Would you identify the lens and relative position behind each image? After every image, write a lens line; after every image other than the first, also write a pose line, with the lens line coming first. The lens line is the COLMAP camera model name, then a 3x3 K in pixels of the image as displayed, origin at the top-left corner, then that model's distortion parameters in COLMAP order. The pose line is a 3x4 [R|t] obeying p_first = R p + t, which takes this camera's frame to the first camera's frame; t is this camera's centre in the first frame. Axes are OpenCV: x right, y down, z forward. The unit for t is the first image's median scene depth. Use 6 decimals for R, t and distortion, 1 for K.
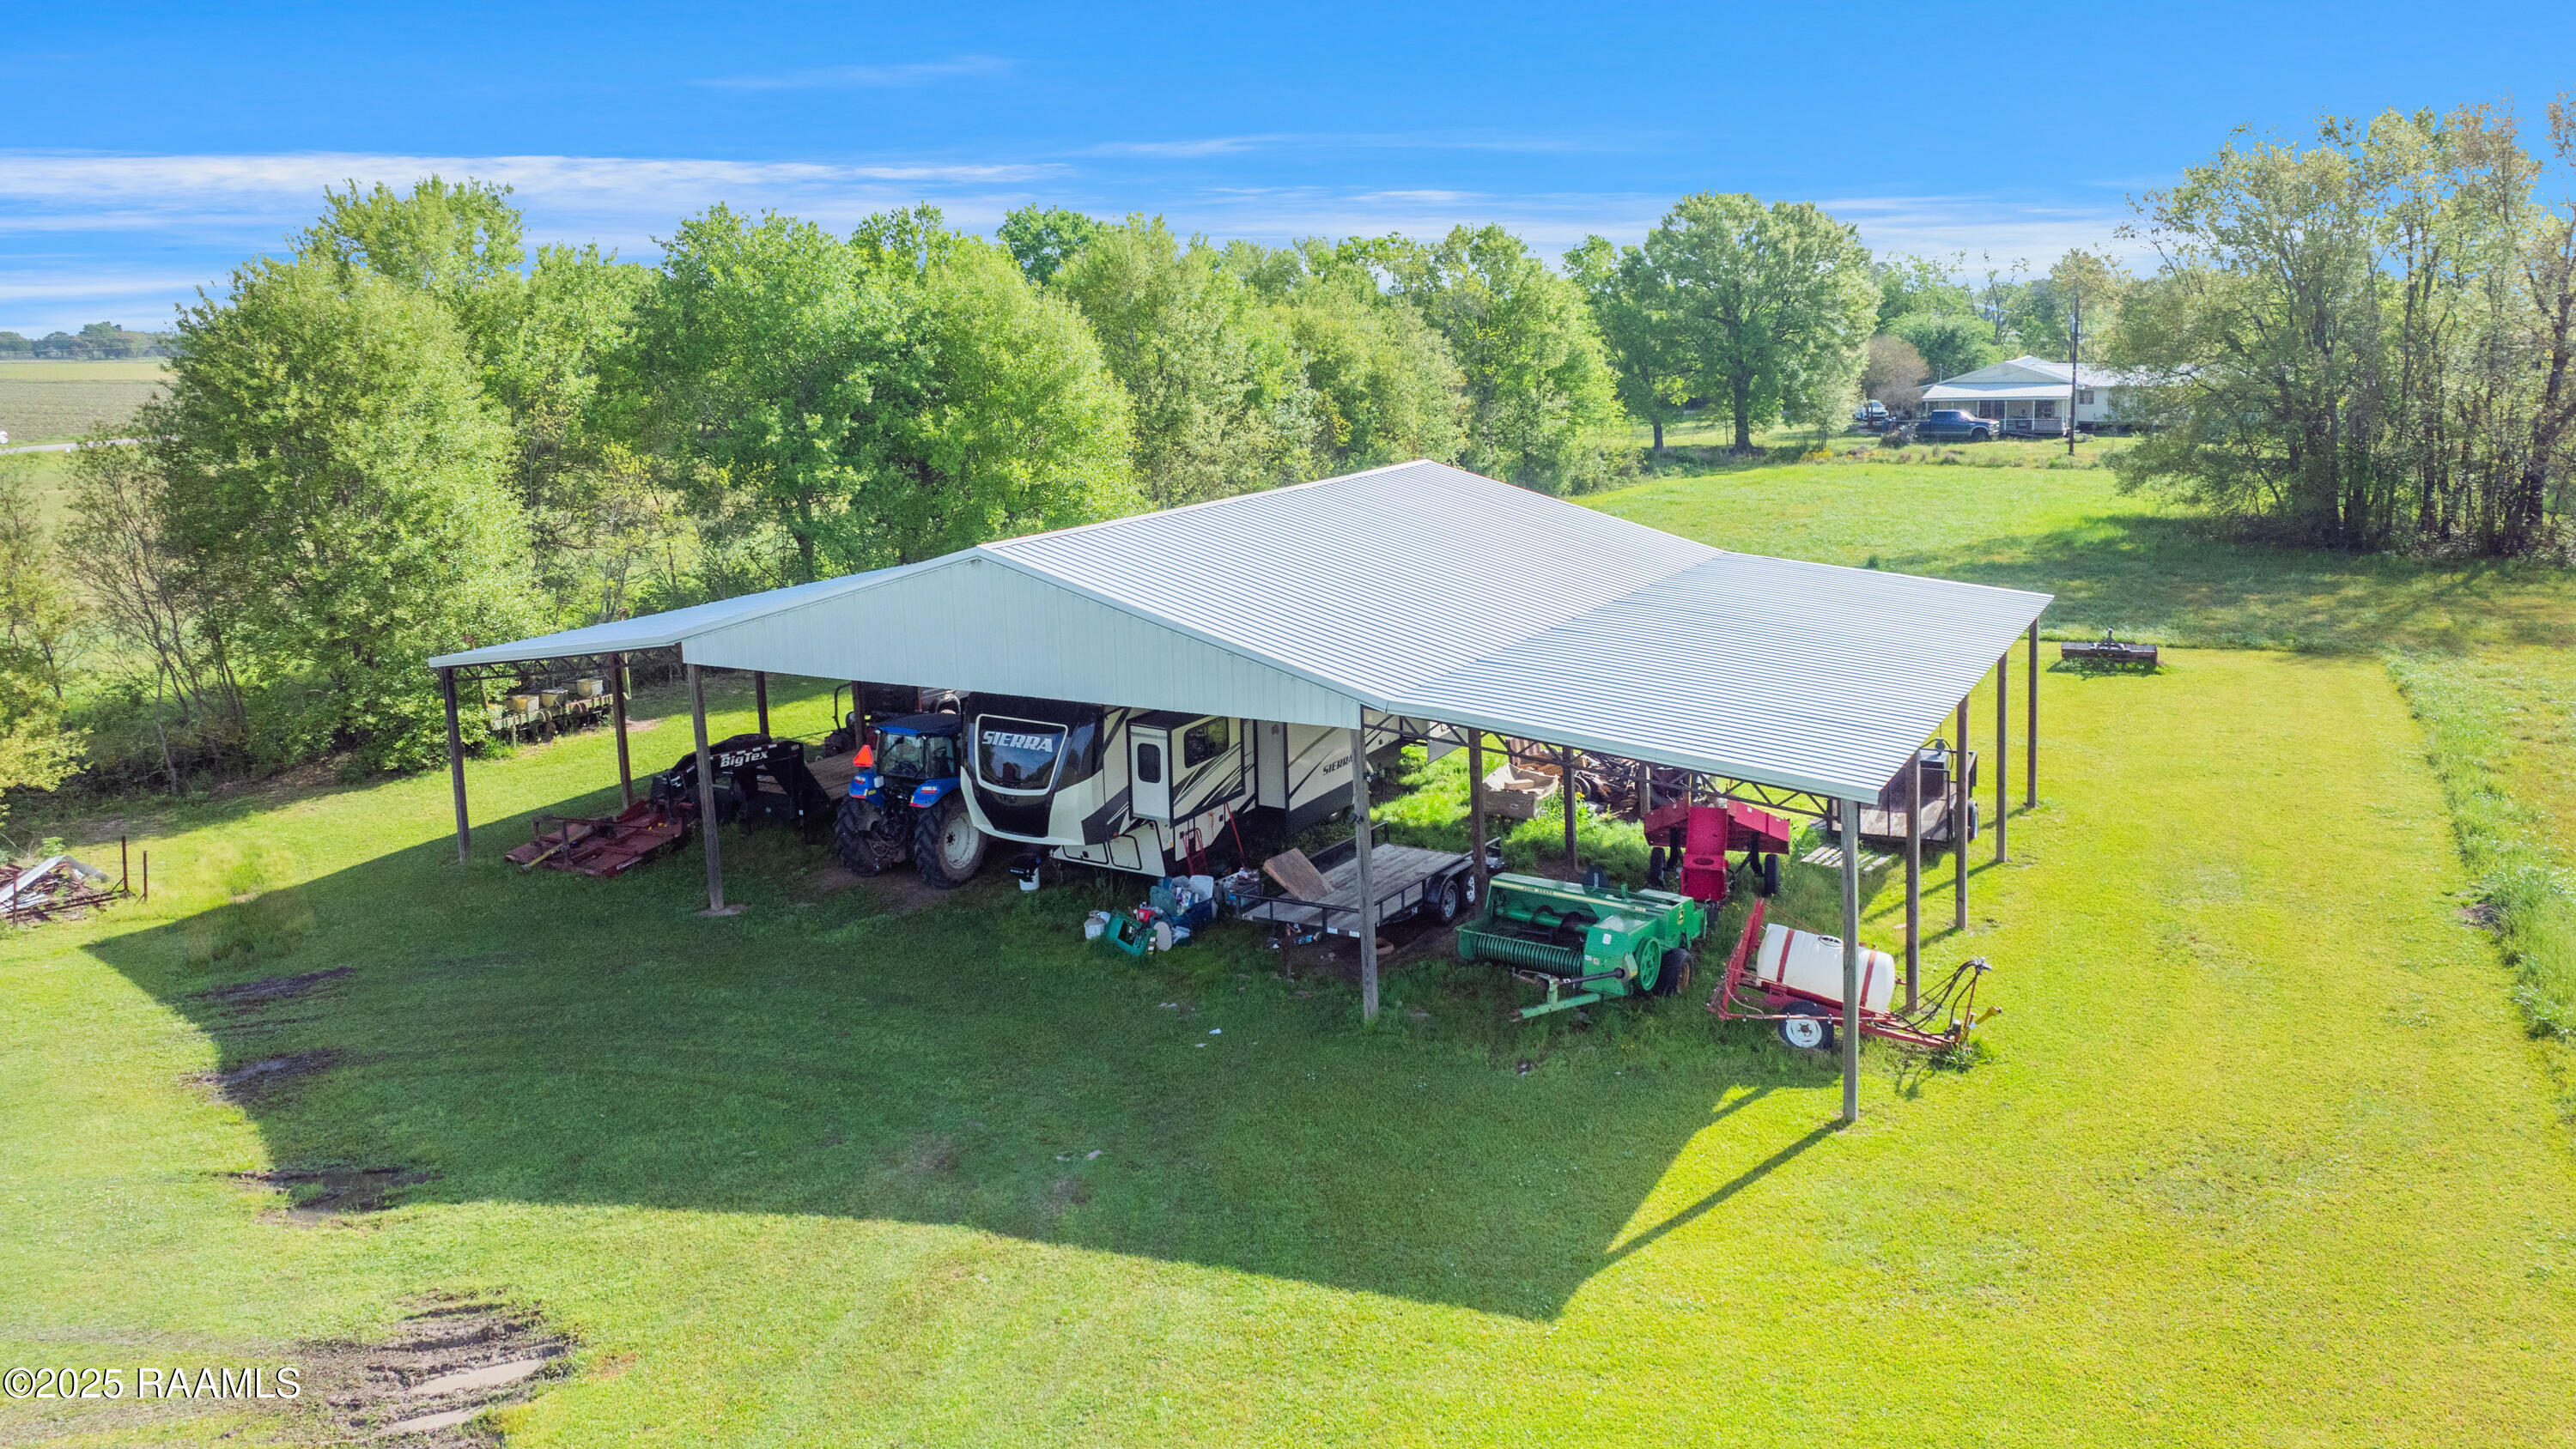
lens RADIAL K [[1893.3, 0, 1292.4], [0, 1893.3, 530.8], [0, 0, 1]] dist [0.000388, -0.001637]
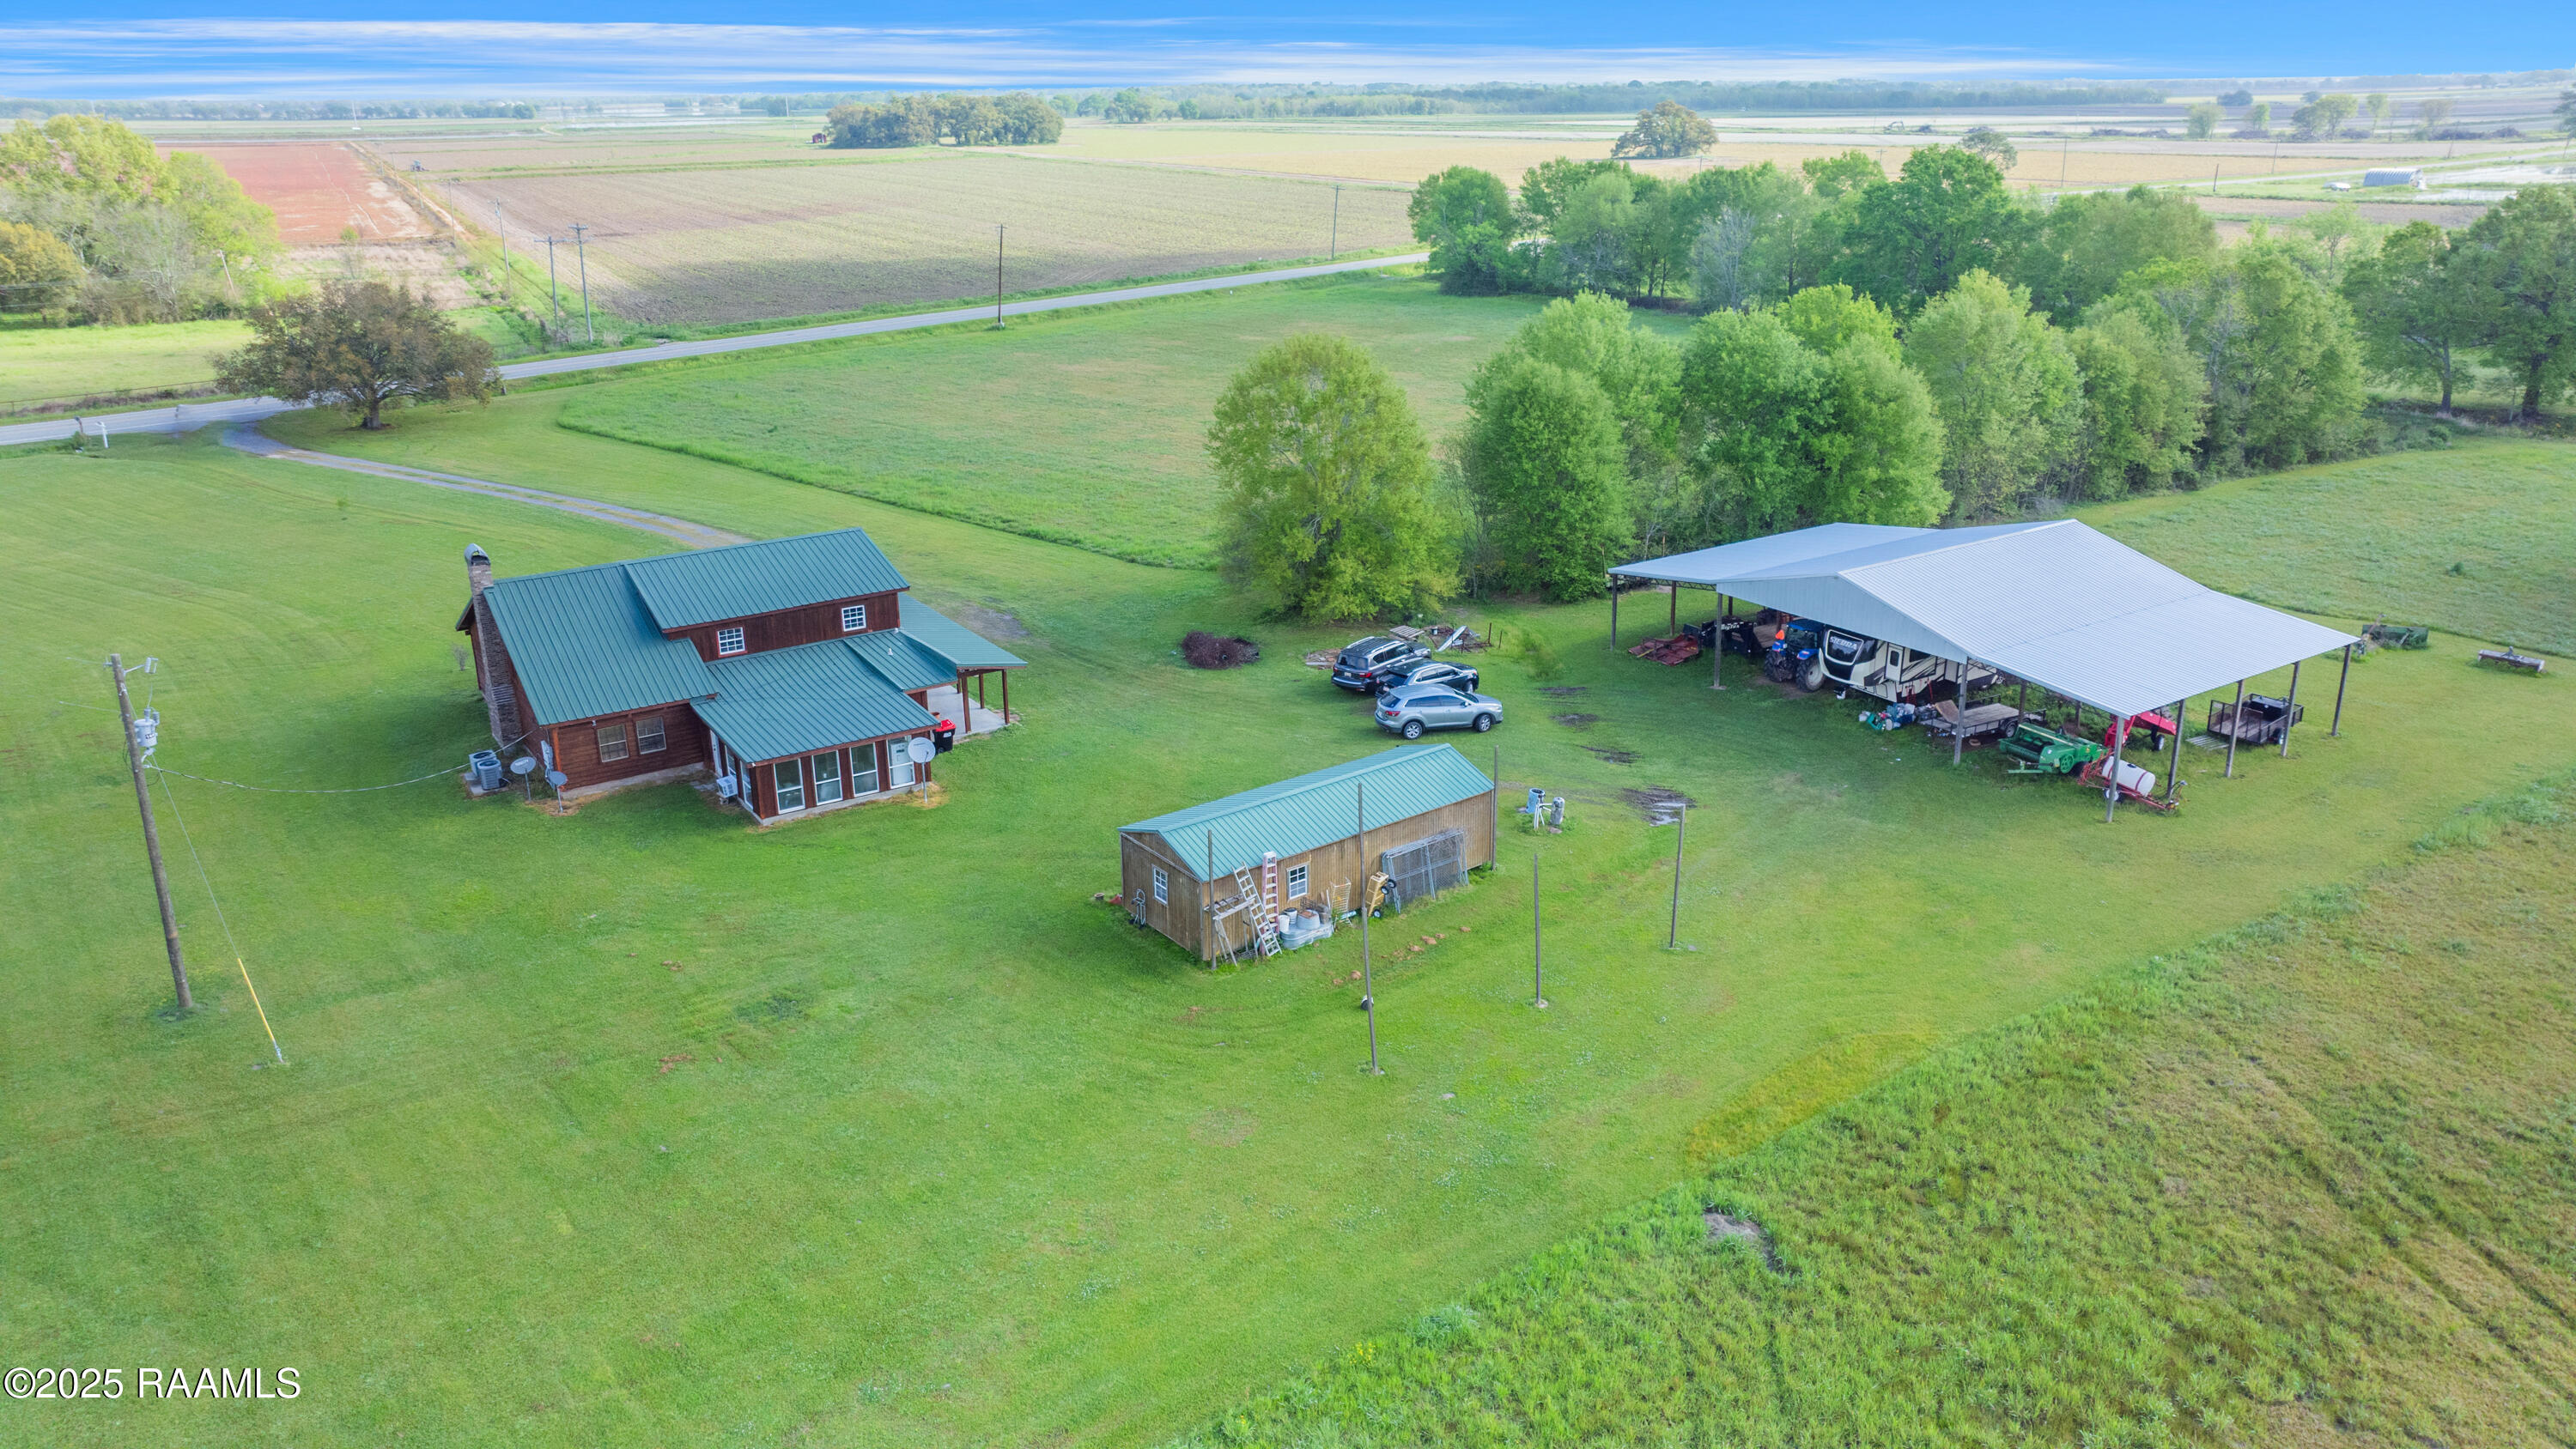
lens RADIAL K [[1802.0, 0, 1288.0], [0, 1802.0, 724.5], [0, 0, 1]] dist [-0.004428, -0.000016]
pose [[0.890819, 0.165394, -0.423185, 0.223391], [-0.064057, 0.967807, 0.243406, -0.309246], [0.449819, -0.189723, 0.872736, -1.410978]]
